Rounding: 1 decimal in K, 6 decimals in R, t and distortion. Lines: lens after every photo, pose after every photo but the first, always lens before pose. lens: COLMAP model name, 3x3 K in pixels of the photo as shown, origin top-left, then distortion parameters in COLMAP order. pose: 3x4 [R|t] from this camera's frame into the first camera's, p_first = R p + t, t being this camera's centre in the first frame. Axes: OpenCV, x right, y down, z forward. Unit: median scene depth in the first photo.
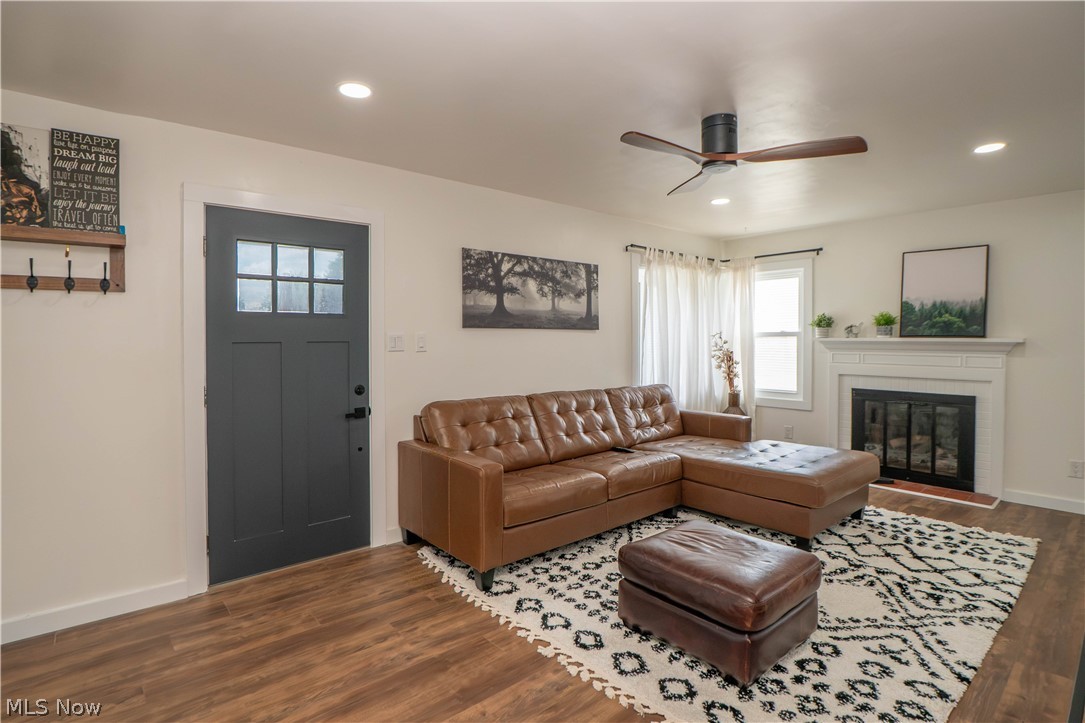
lens RADIAL K [[543.2, 0, 556.4], [0, 543.2, 342.1], [0, 0, 1]] dist [-0.041695, 0.008588]
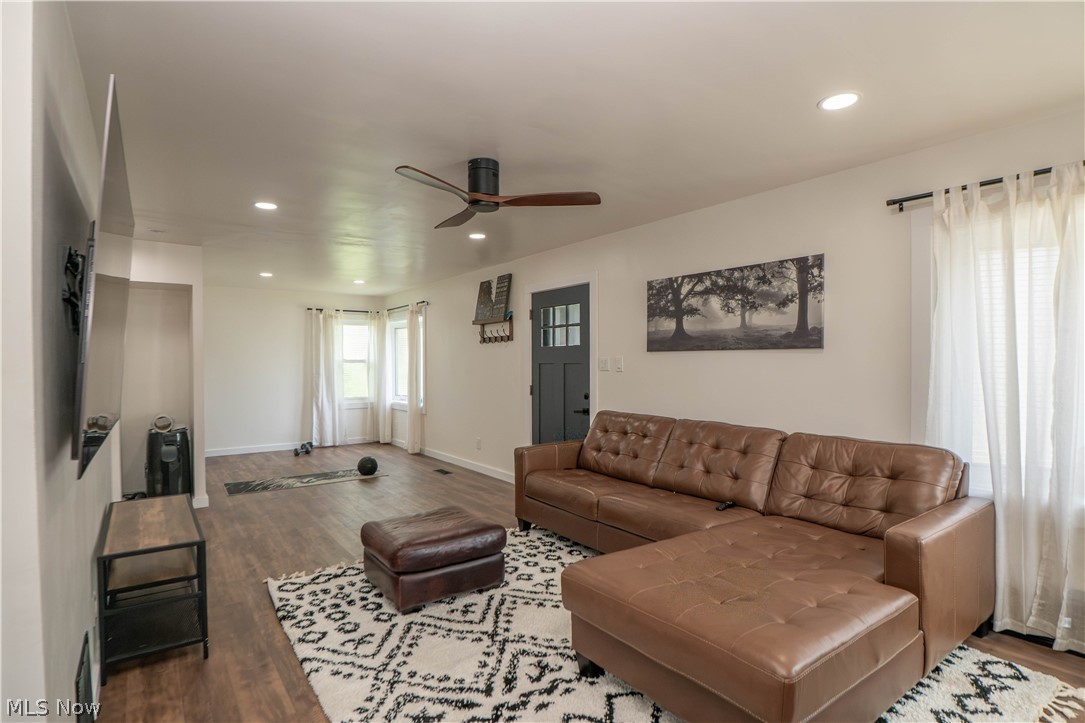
lens RADIAL K [[543.2, 0, 488.7], [0, 543.2, 378.6], [0, 0, 1]] dist [-0.041695, 0.008588]
pose [[-0.157754, 0.031549, -0.986974, 1.175287], [-0.006133, 0.999439, 0.032928, -0.006766], [0.987459, 0.011247, -0.157473, 1.002735]]
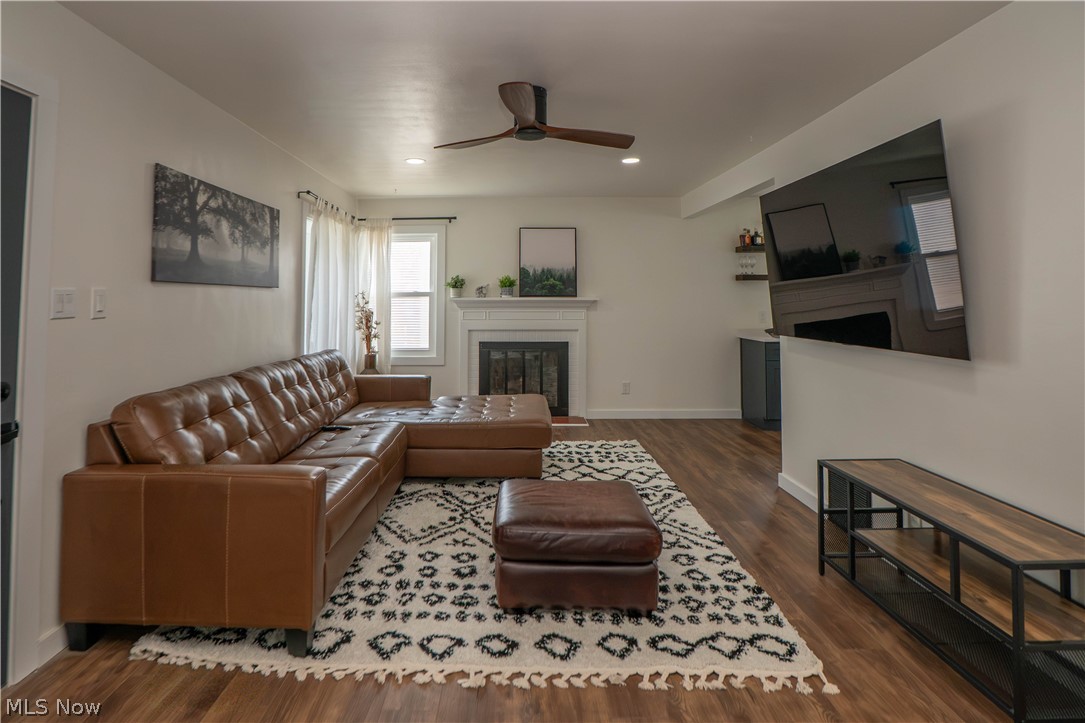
lens RADIAL K [[543.2, 0, 498.2], [0, 543.2, 265.6], [0, 0, 1]] dist [-0.041695, 0.008588]
pose [[0.681153, 0.042361, 0.730914, -0.429803], [0.010213, 0.997678, -0.067340, 0.003642], [-0.732070, 0.053334, 0.679139, 0.280835]]
